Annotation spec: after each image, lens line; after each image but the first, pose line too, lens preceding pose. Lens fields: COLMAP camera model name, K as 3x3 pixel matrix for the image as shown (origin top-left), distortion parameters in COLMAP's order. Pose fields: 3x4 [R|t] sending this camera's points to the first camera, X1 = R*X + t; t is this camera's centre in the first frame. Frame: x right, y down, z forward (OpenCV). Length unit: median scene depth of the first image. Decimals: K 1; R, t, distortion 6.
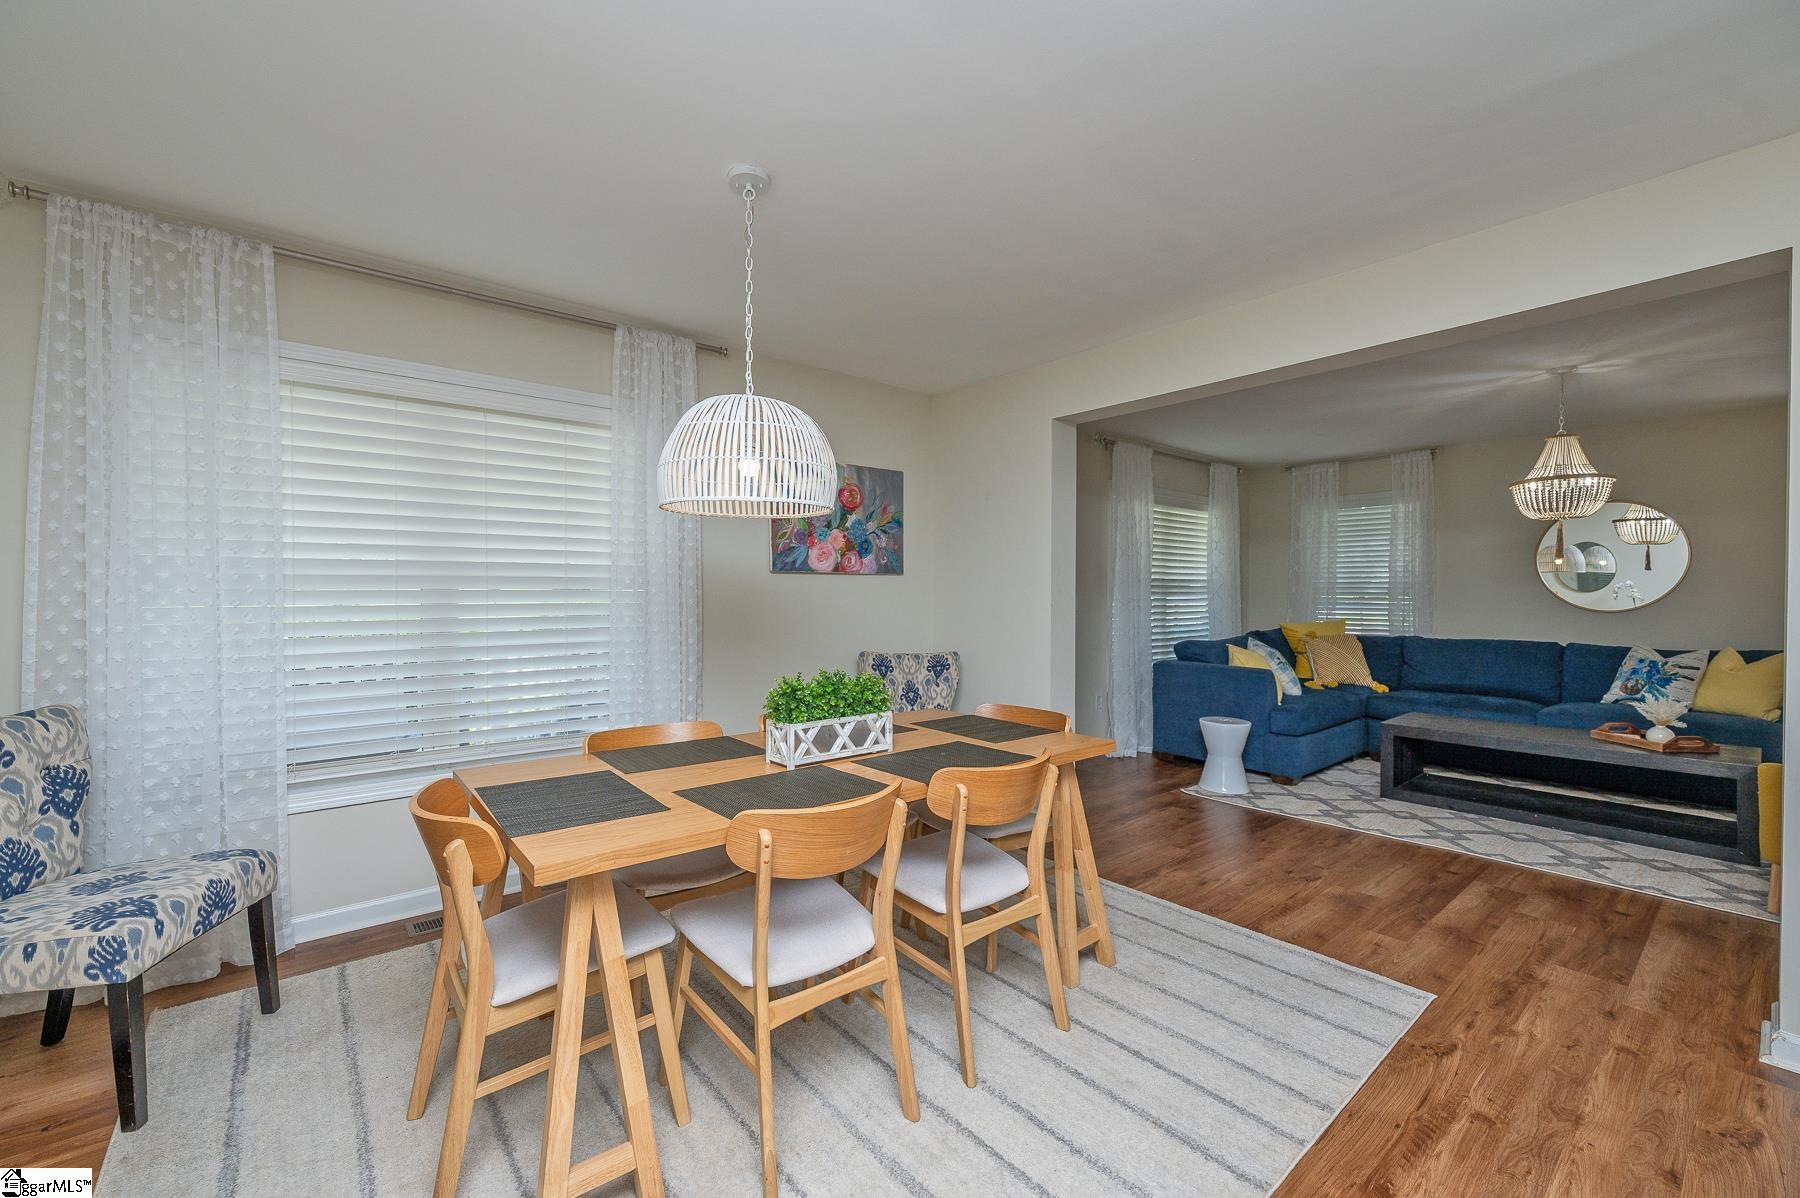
lens RADIAL K [[727.2, 0, 877.7], [0, 727.2, 604.3], [0, 0, 1]] dist [0.001976, -0.000171]
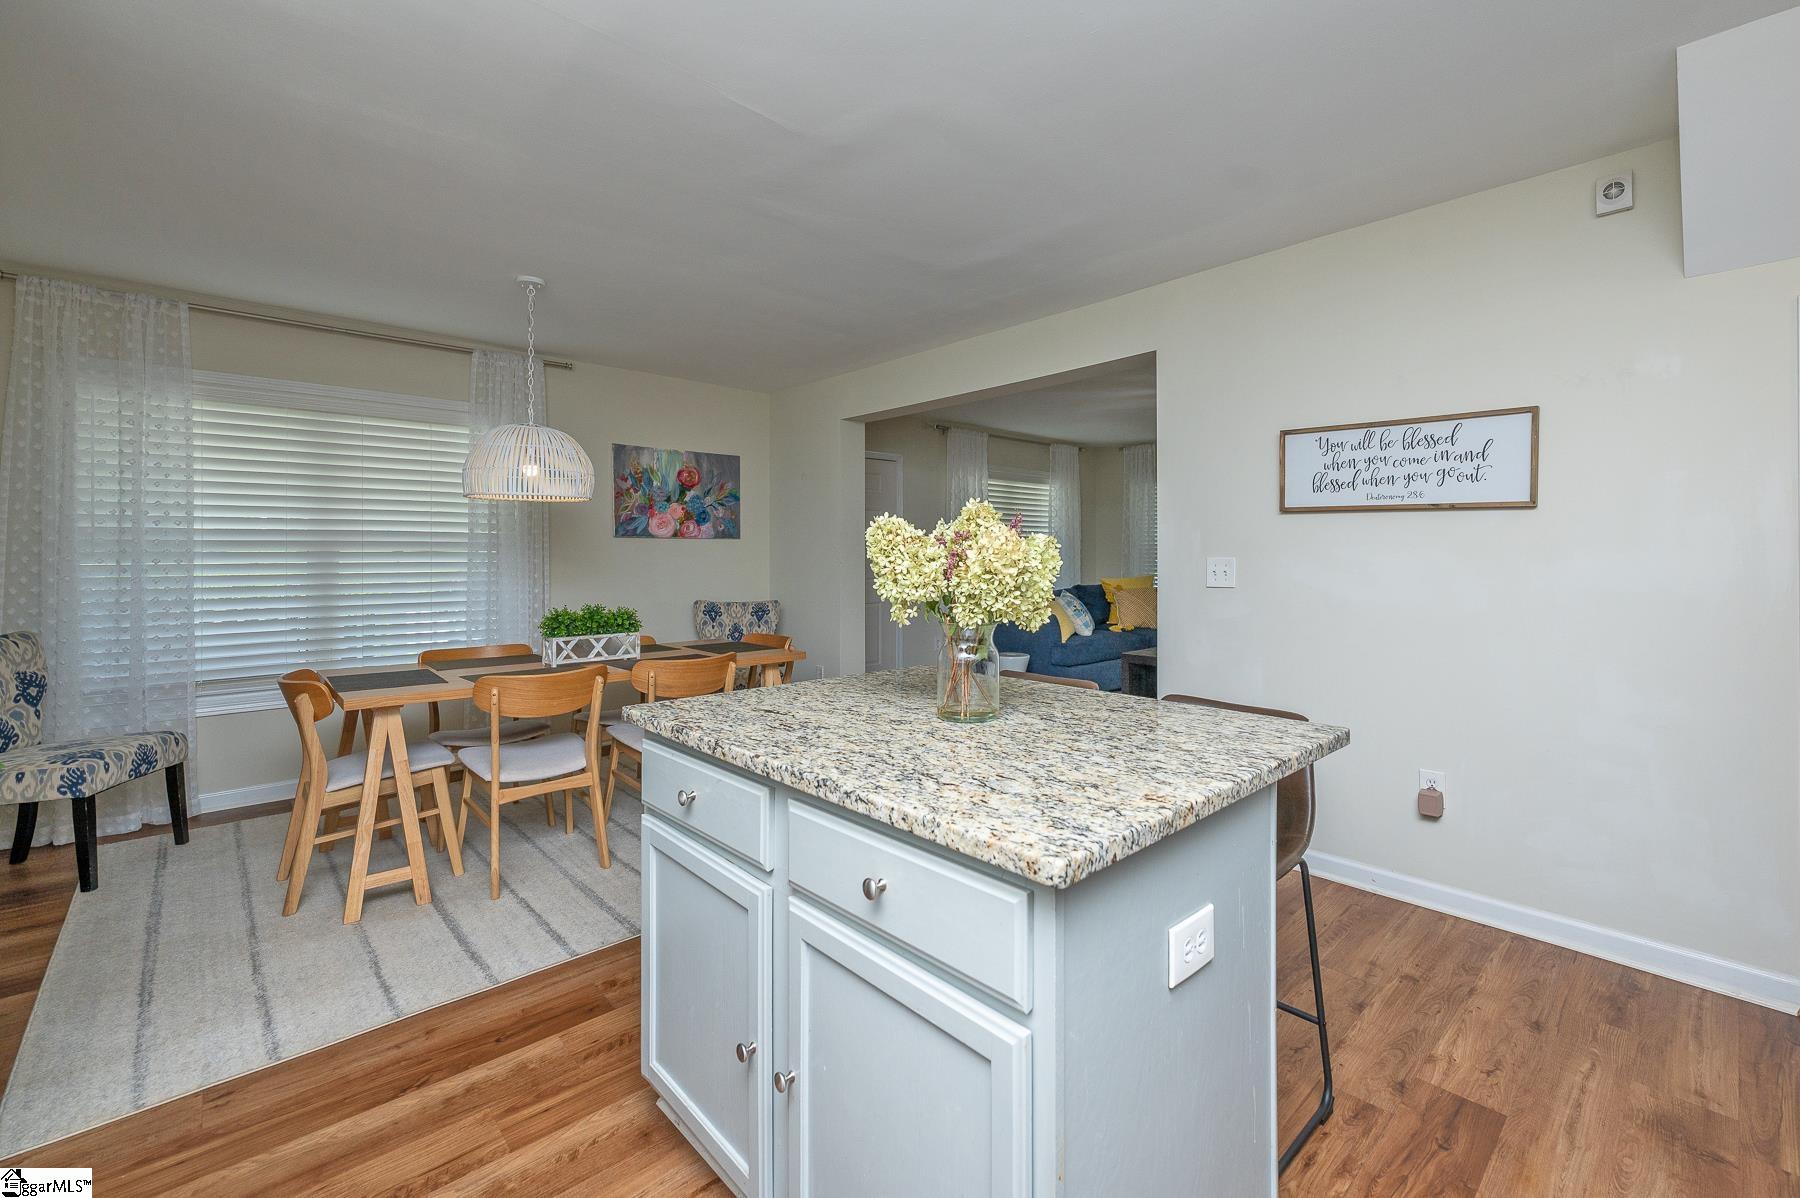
lens RADIAL K [[765.3, 0, 952.6], [0, 765.3, 556.0], [0, 0, 1]] dist [0.000397, 0.000502]
pose [[0.994971, -0.002373, 0.100135, 0.531044], [0.003824, 0.999890, -0.014299, 0.016706], [-0.100090, 0.014610, 0.994871, -0.666135]]
